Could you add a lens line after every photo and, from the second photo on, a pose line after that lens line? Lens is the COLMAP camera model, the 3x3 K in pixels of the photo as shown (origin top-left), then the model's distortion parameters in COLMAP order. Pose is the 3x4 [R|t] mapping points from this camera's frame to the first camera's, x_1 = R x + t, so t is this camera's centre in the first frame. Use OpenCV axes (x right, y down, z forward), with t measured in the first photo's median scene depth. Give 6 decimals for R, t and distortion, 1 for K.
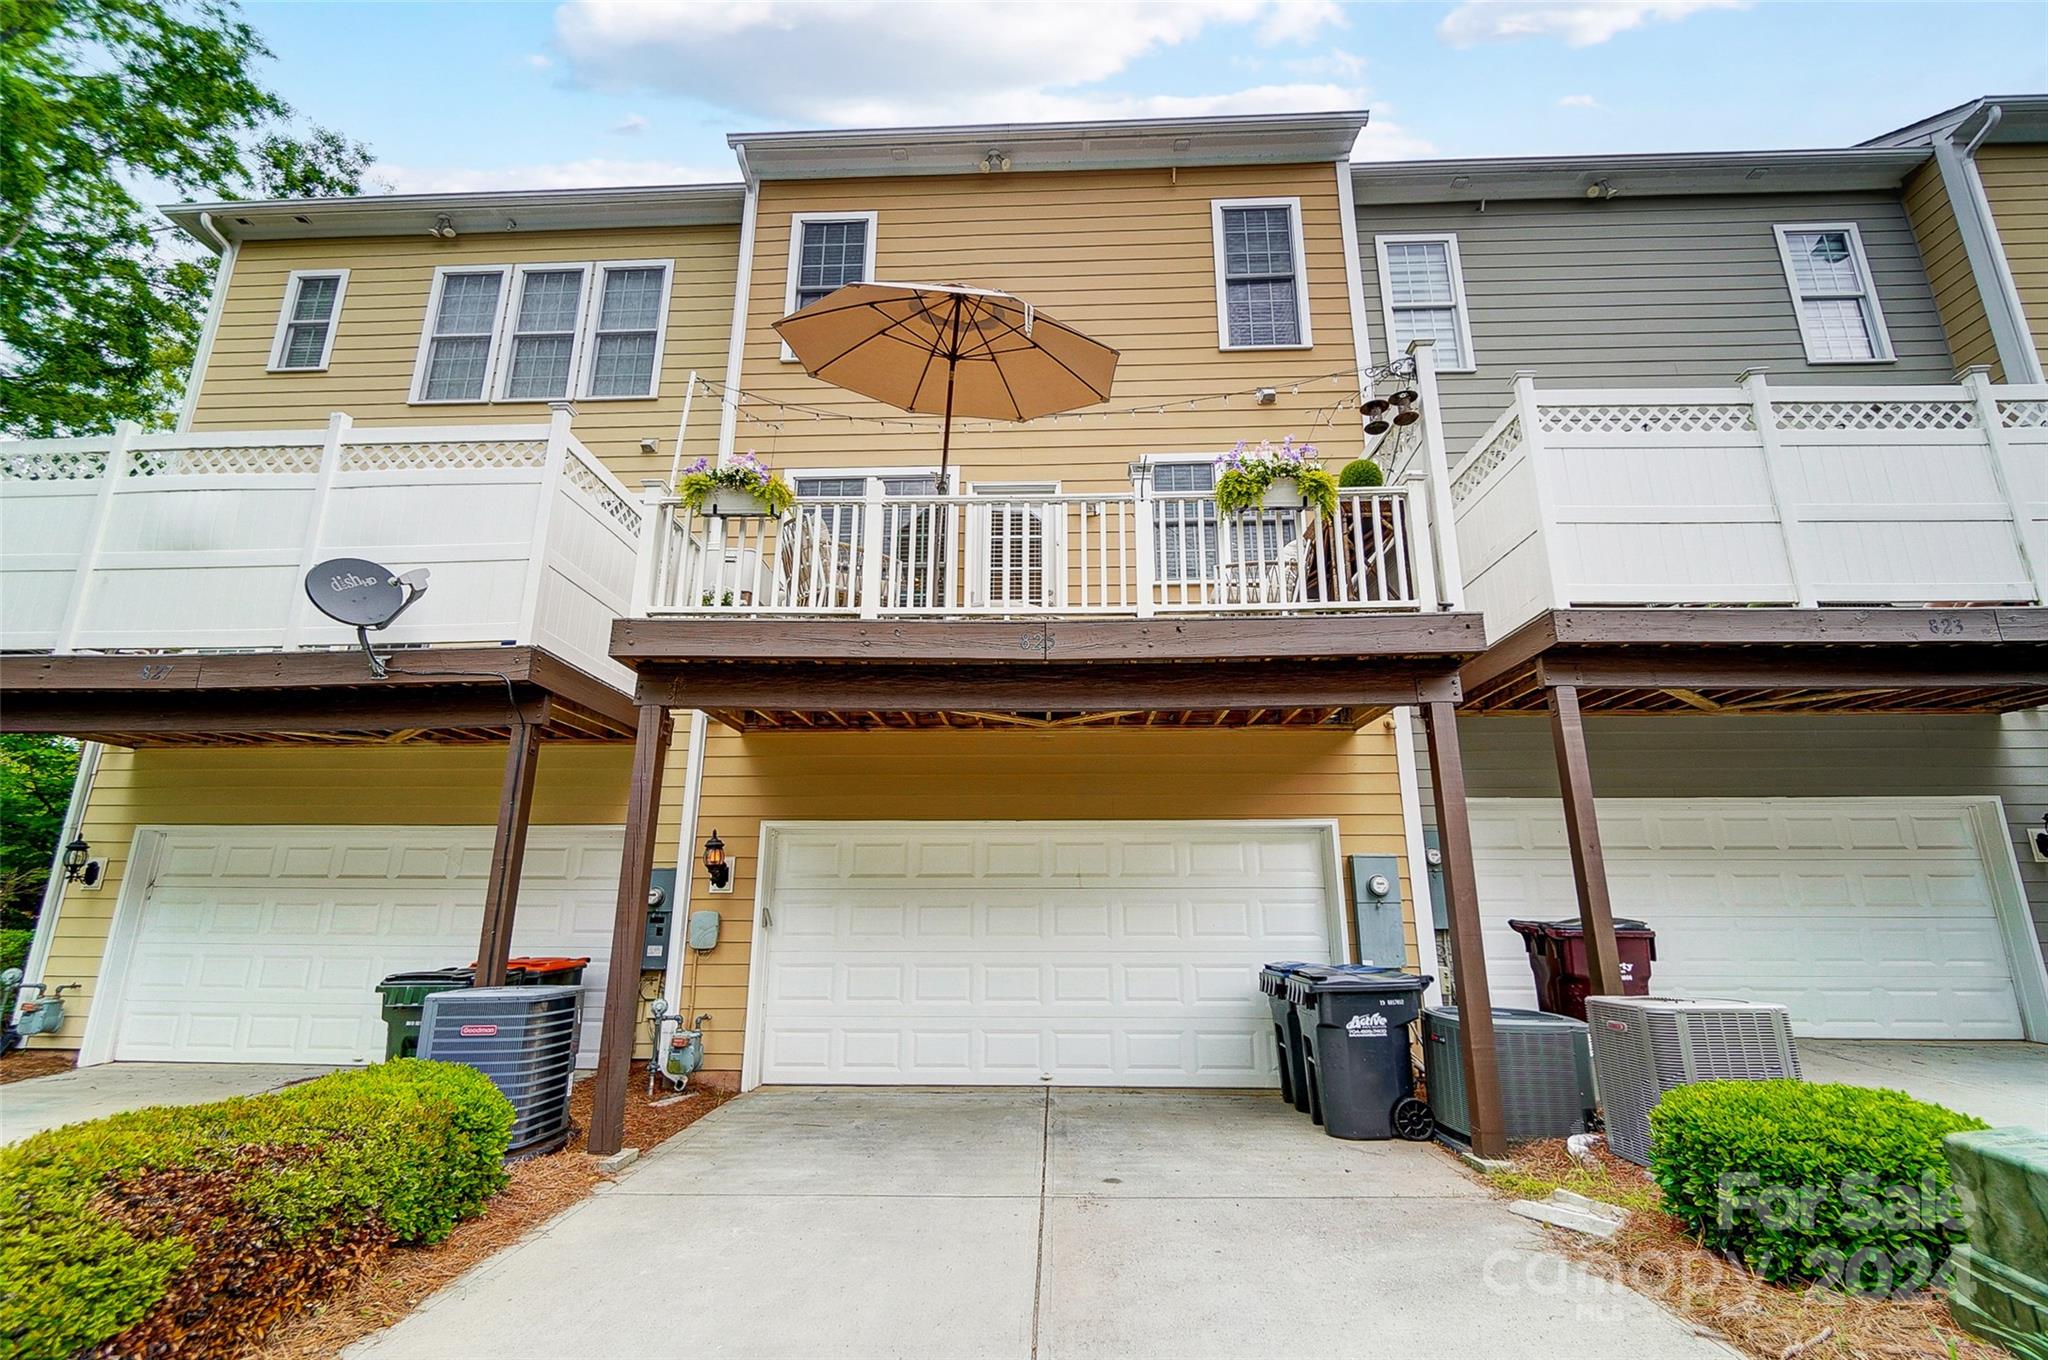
lens RADIAL K [[902.1, 0, 1024.0], [0, 902.1, 680.0], [0, 0, 1]] dist [-0.000809, -0.001357]
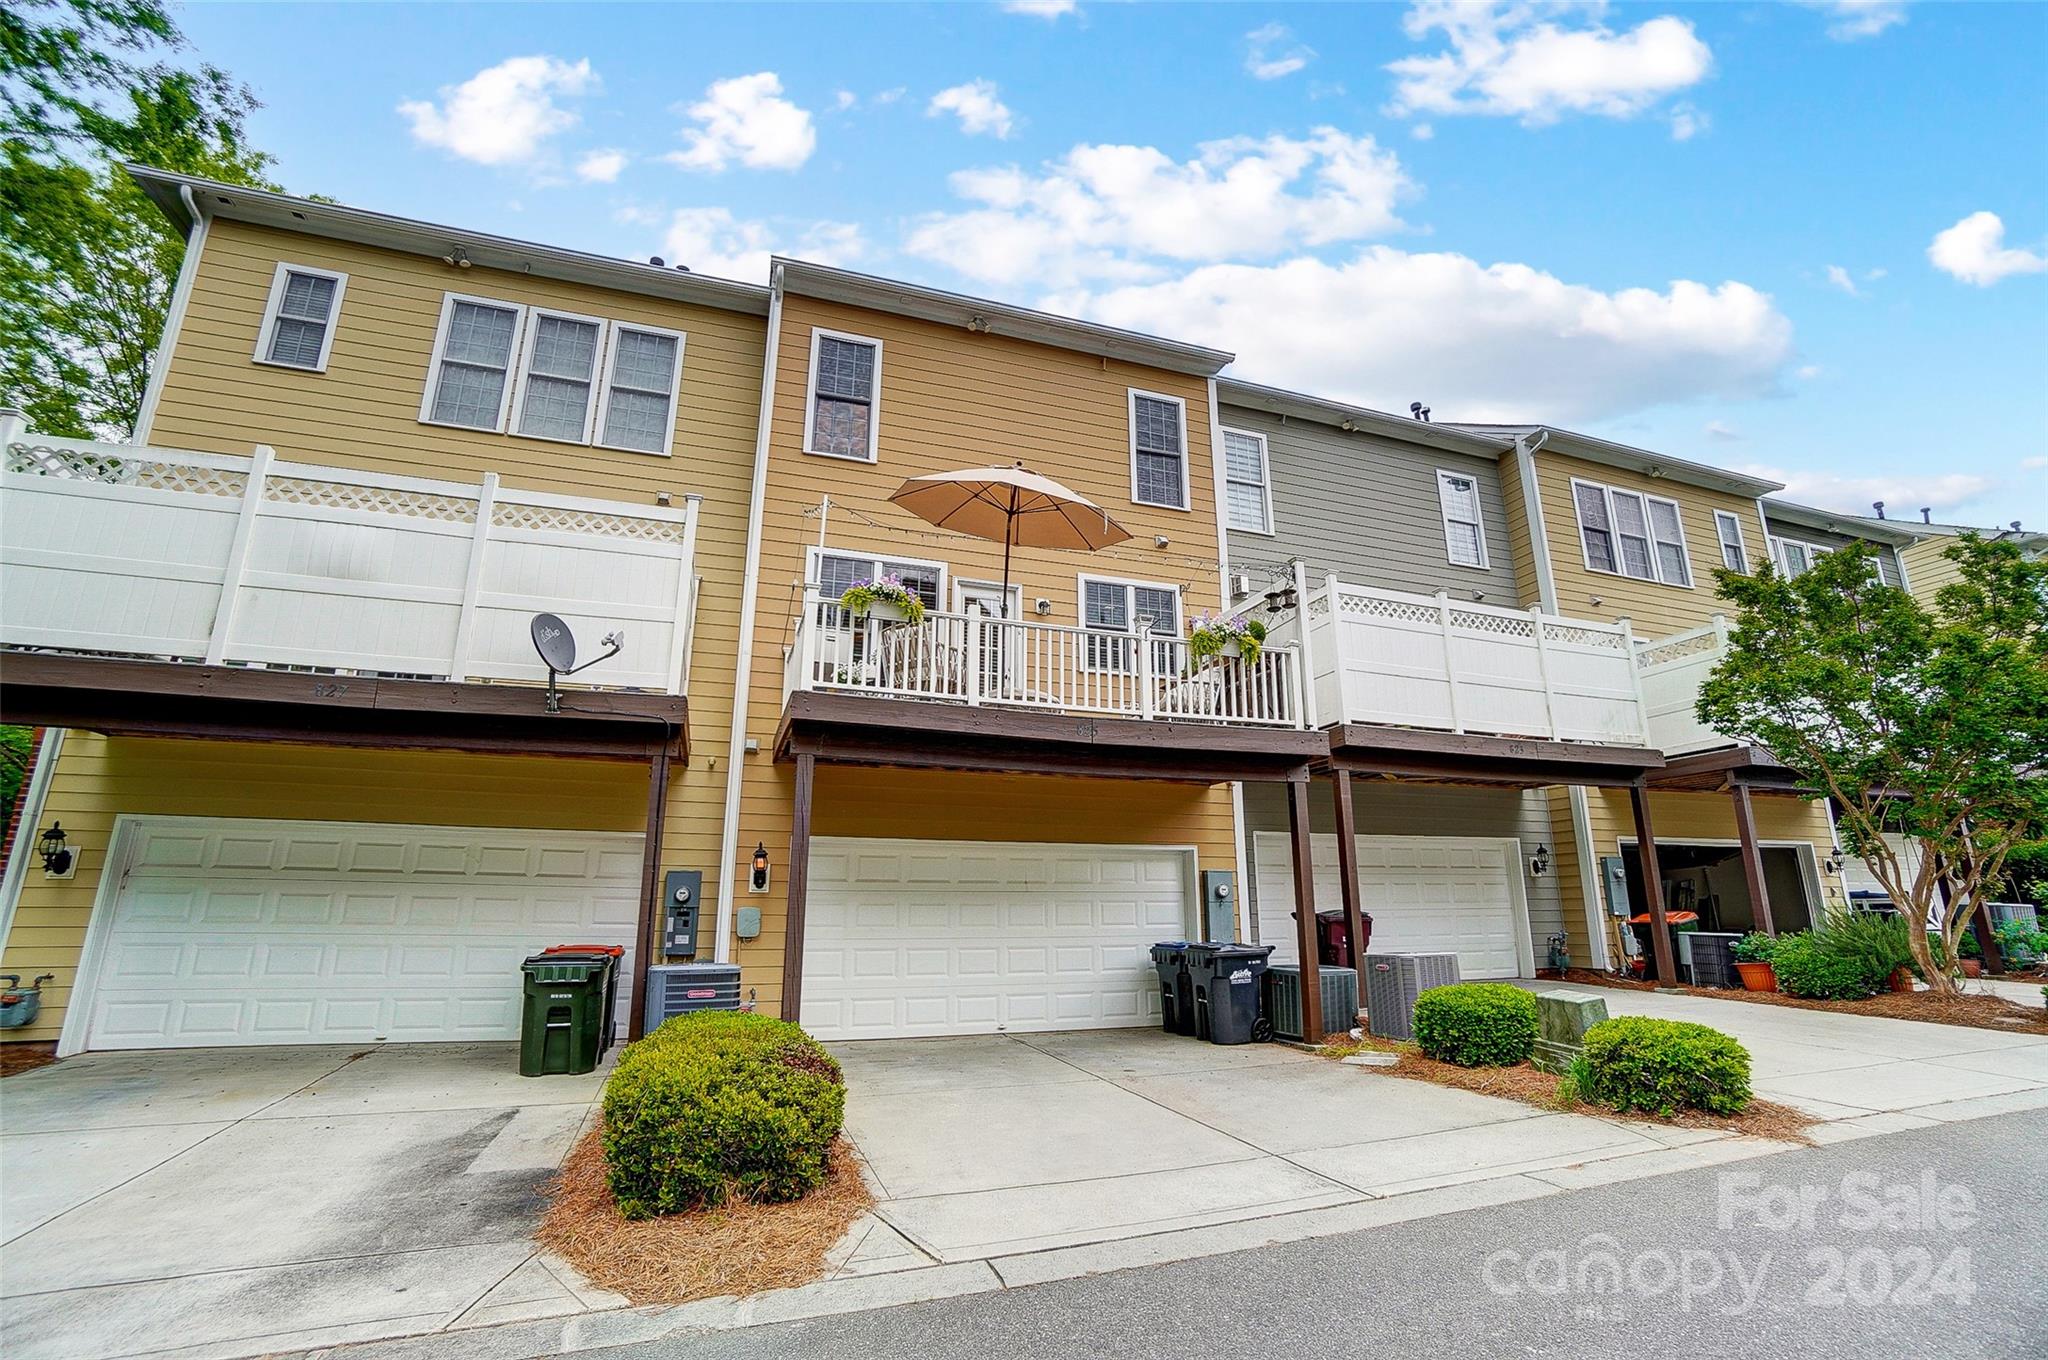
lens RADIAL K [[920.4, 0, 1029.9], [0, 920.4, 676.3], [0, 0, 1]] dist [-0.060787, 0.022059]
pose [[0.930090, 0.089523, 0.356255, -0.437469], [-0.089803, 0.995834, -0.015788, -0.069558], [-0.356184, -0.017308, 0.934255, -0.282934]]
